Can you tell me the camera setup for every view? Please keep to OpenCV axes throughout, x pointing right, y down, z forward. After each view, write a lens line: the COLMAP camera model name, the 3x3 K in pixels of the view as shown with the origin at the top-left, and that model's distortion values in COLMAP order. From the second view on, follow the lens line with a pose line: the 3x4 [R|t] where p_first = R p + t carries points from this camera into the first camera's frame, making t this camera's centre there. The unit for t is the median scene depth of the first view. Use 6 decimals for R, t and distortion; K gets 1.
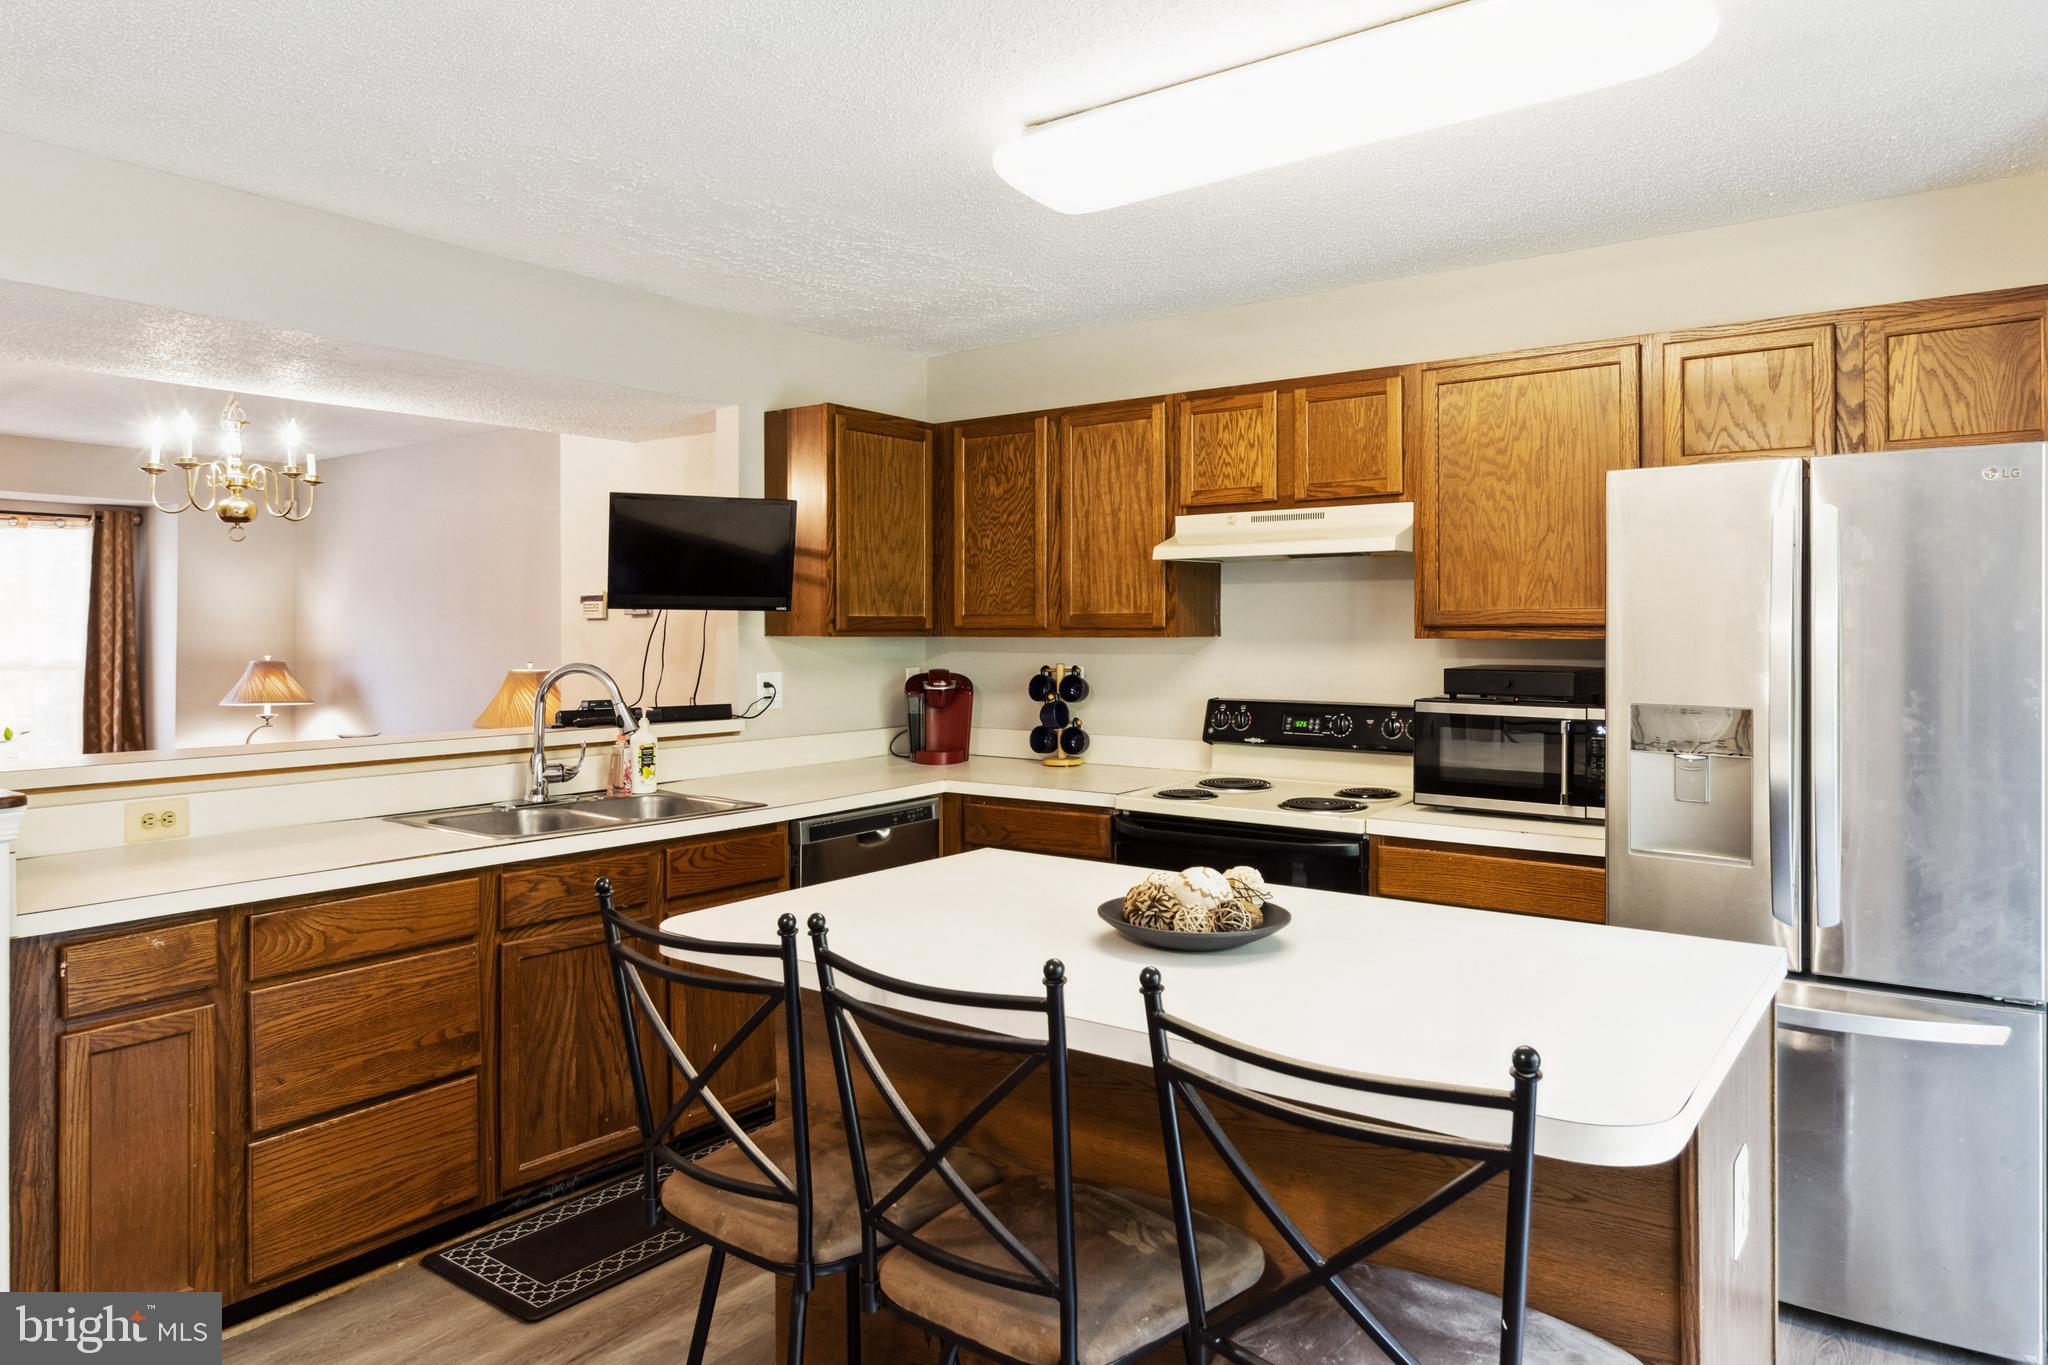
lens RADIAL K [[1301.7, 0, 1027.2], [0, 1301.7, 633.0], [0, 0, 1]] dist [0.000401, 0.001499]
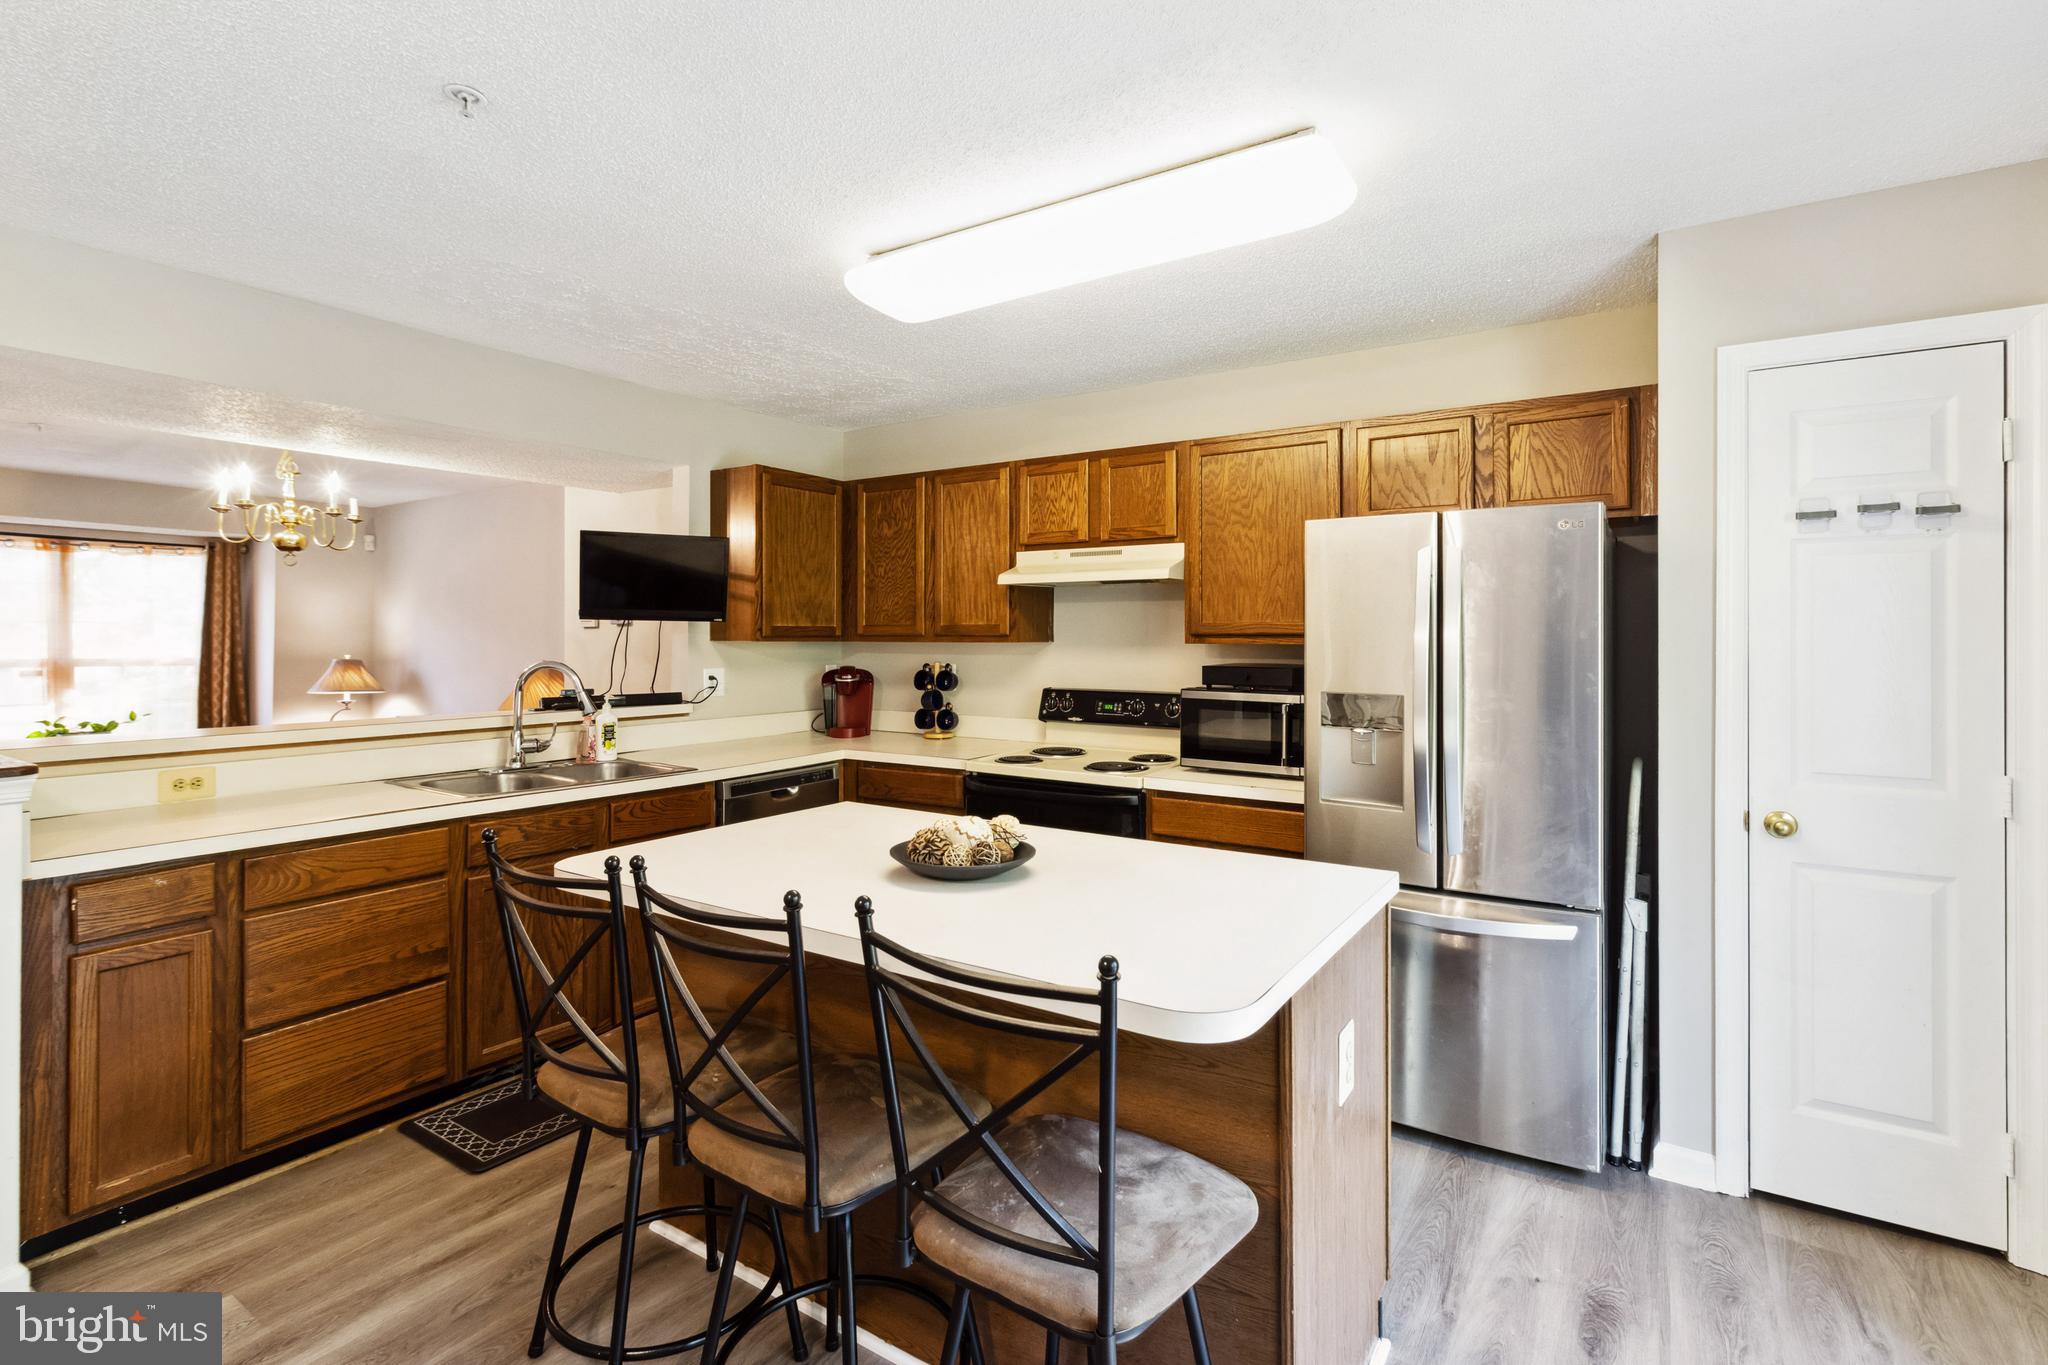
lens RADIAL K [[959.5, 0, 1028.8], [0, 959.5, 637.5], [0, 0, 1]] dist [0.000704, 0.000025]
pose [[0.998177, 0.003045, 0.060282, 0.067600], [-0.002902, 0.999993, -0.002465, 0.000657], [-0.060289, 0.002286, 0.998178, 0.012844]]
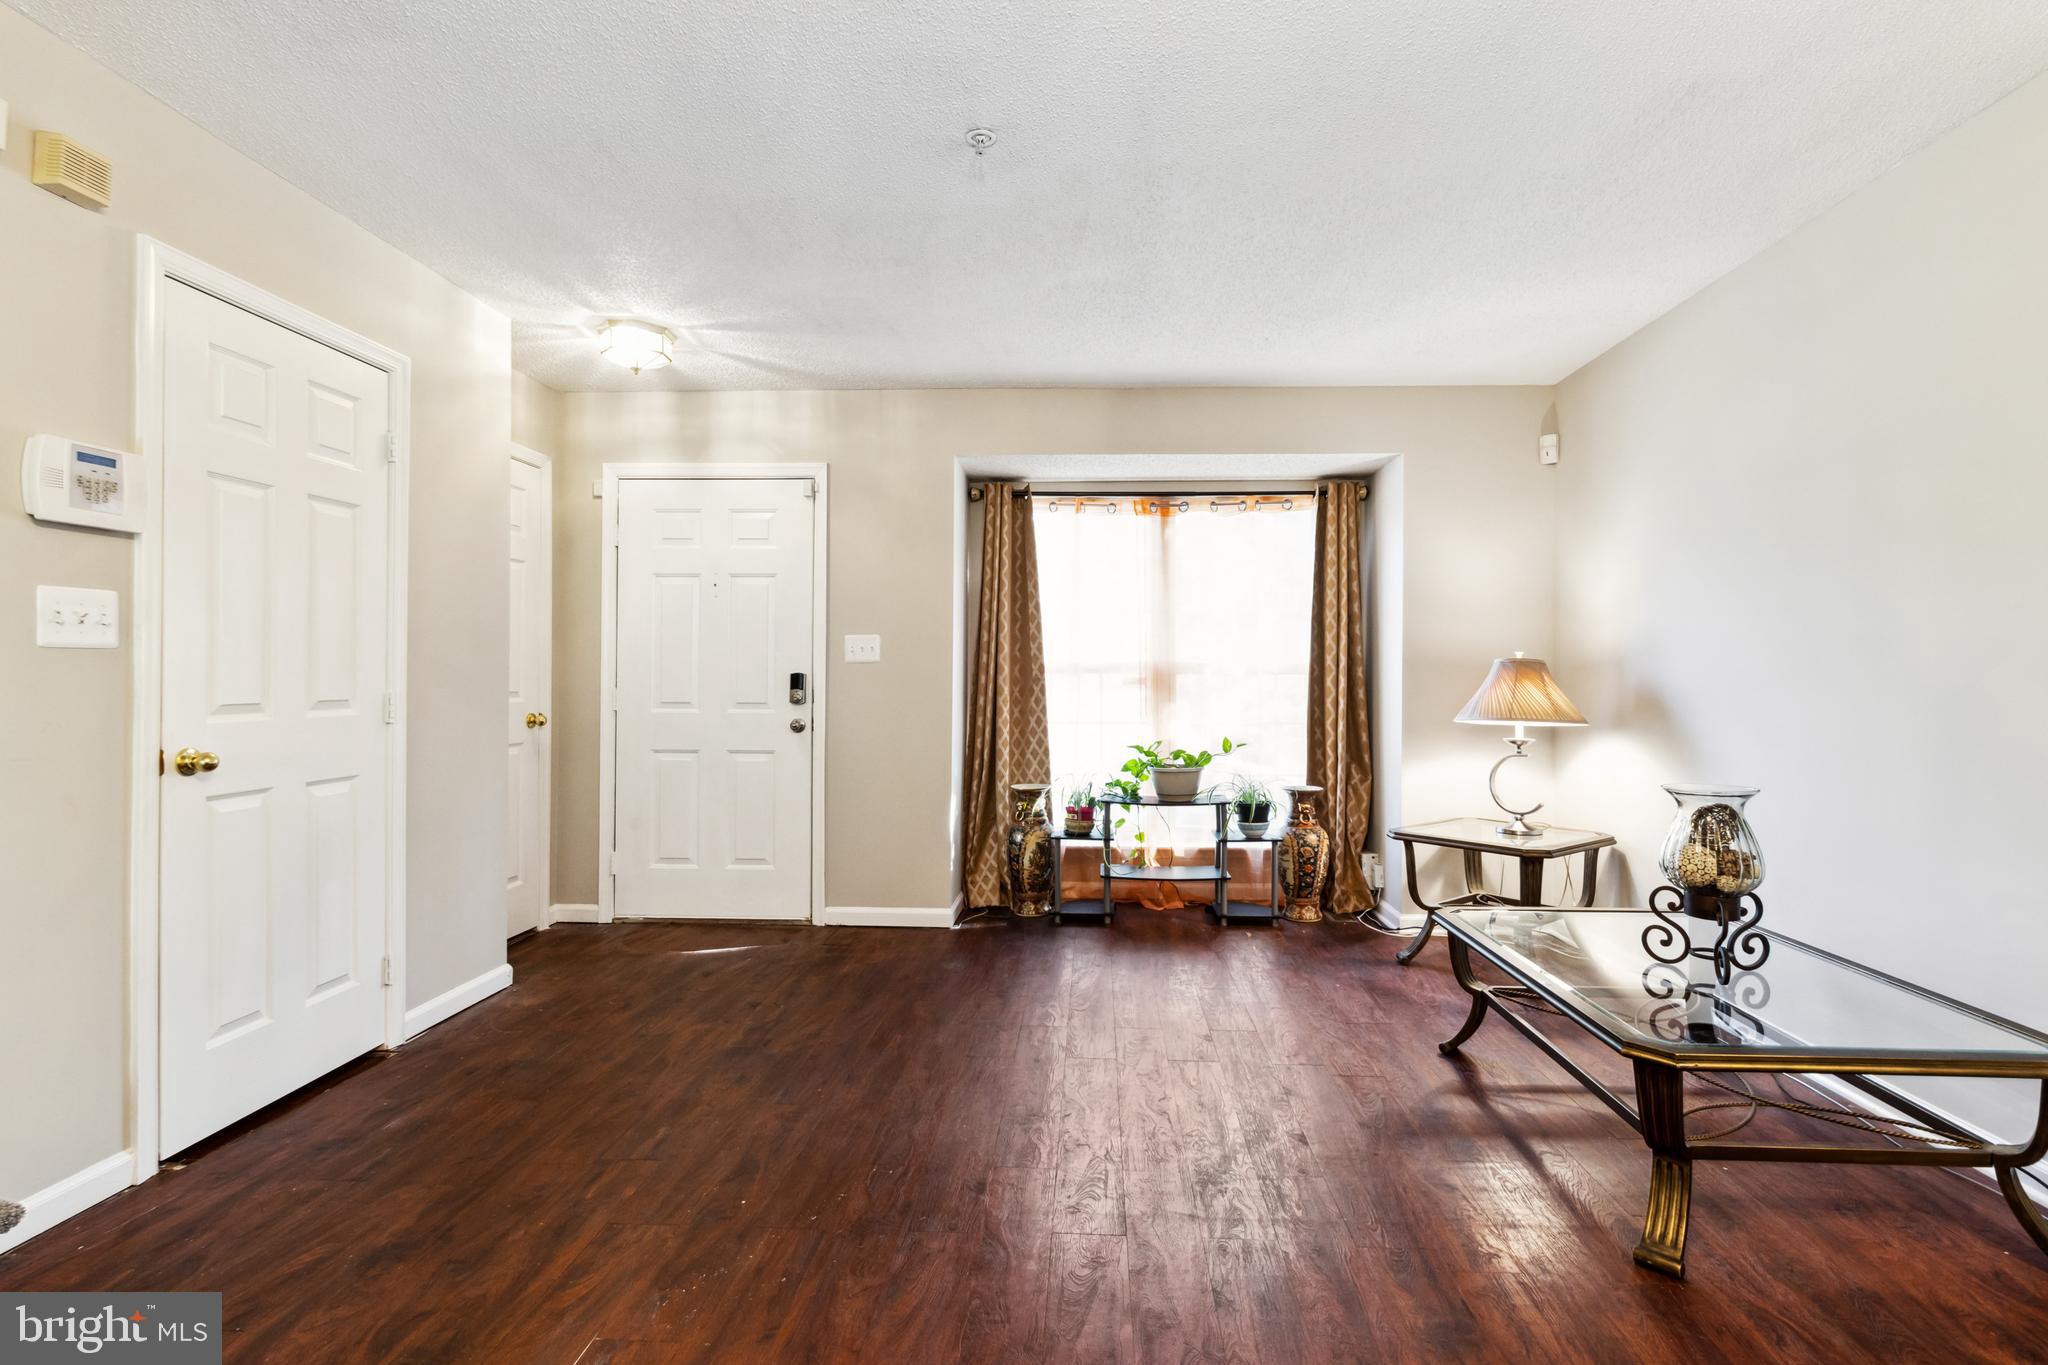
lens RADIAL K [[967.3, 0, 1052.3], [0, 967.3, 668.8], [0, 0, 1]] dist [-0.000185, 0.000133]
pose [[0.562332, -0.008821, -0.826864, -0.582492], [-0.002768, 0.999917, -0.012549, 0.064191], [0.826907, 0.009345, 0.562262, 0.989423]]
